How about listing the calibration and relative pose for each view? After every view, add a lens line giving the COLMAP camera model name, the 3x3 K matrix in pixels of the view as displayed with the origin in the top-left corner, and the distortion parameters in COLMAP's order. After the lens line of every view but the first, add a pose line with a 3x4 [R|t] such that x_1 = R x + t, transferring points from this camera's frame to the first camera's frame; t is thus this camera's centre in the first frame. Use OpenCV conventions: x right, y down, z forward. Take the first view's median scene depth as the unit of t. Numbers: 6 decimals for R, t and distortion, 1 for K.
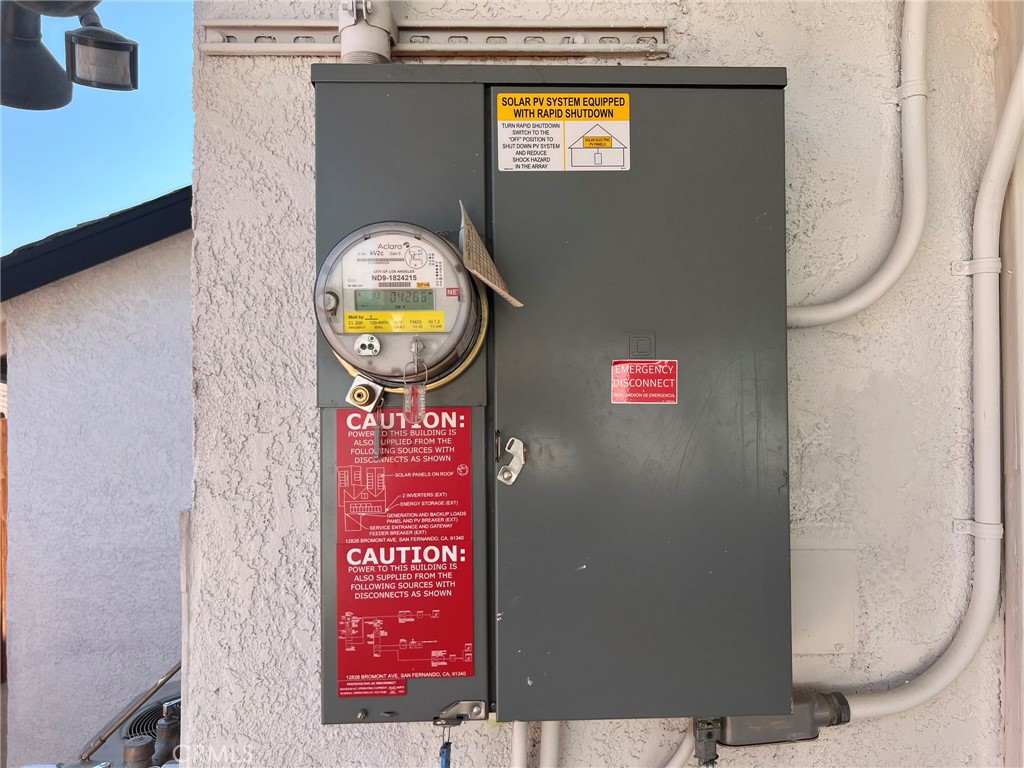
lens RADIAL K [[766.4, 0, 512.6], [0, 766.4, 384.6], [0, 0, 1]] dist [0.053999, -0.025782]
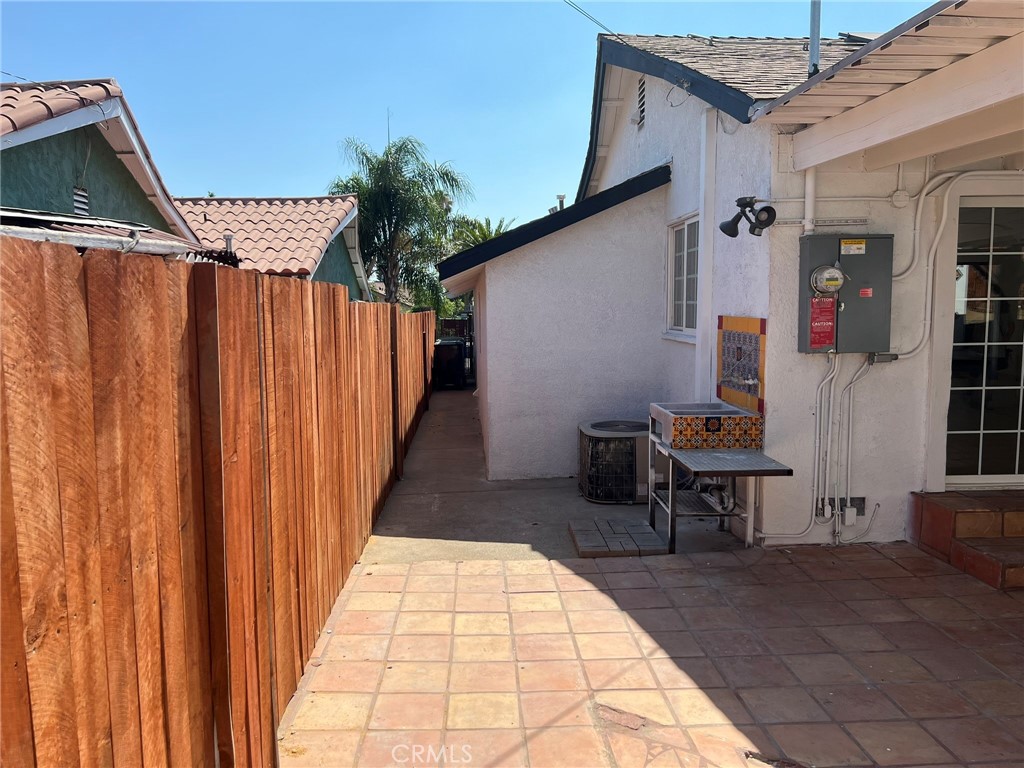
lens RADIAL K [[766.4, 0, 499.0], [0, 766.4, 363.8], [0, 0, 1]] dist [0.053999, -0.025782]
pose [[0.999963, -0.007186, 0.004658, -2.186596], [0.006724, 0.995680, 0.092603, -0.022195], [-0.005303, -0.092568, 0.995692, -4.009499]]
